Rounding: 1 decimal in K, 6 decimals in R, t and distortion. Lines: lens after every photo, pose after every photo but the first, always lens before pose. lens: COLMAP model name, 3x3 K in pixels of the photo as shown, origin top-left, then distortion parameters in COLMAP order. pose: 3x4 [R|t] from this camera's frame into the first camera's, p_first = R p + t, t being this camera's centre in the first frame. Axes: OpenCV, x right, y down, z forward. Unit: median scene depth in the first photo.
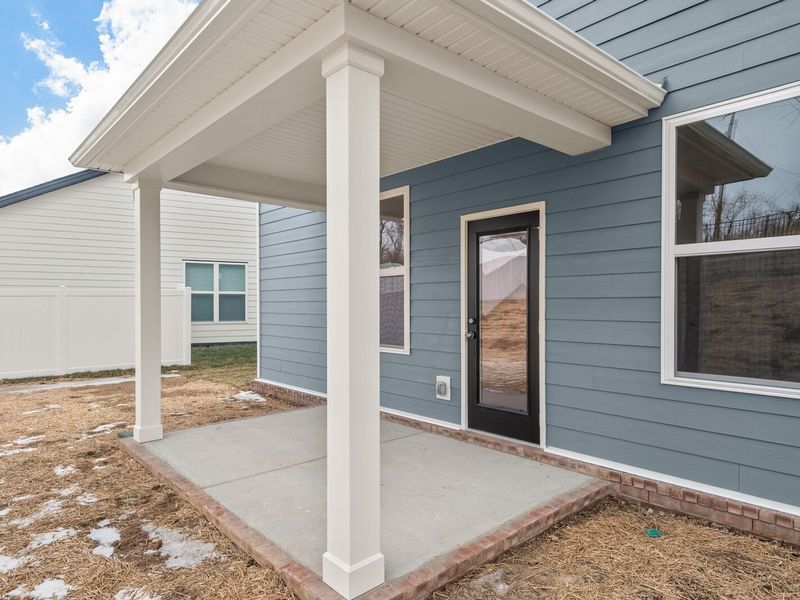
lens RADIAL K [[510.6, 0, 396.6], [0, 510.6, 300.7], [0, 0, 1]] dist [0.004829, -0.003224]
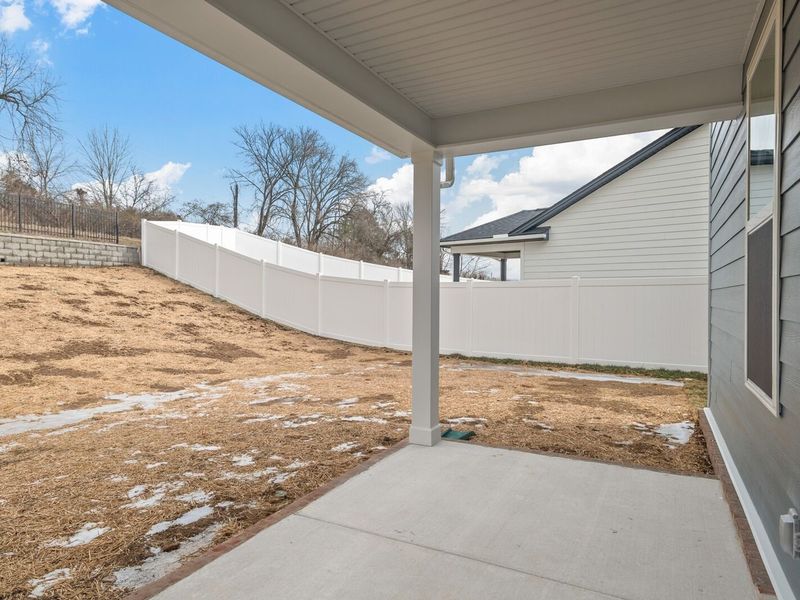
lens RADIAL K [[510.6, 0, 396.6], [0, 510.6, 300.7], [0, 0, 1]] dist [0.004829, -0.003224]
pose [[0.369281, 0.018207, -0.929139, 0.446502], [-0.008570, 0.999832, 0.016186, 0.018629], [0.929278, 0.001985, 0.369375, 0.897403]]
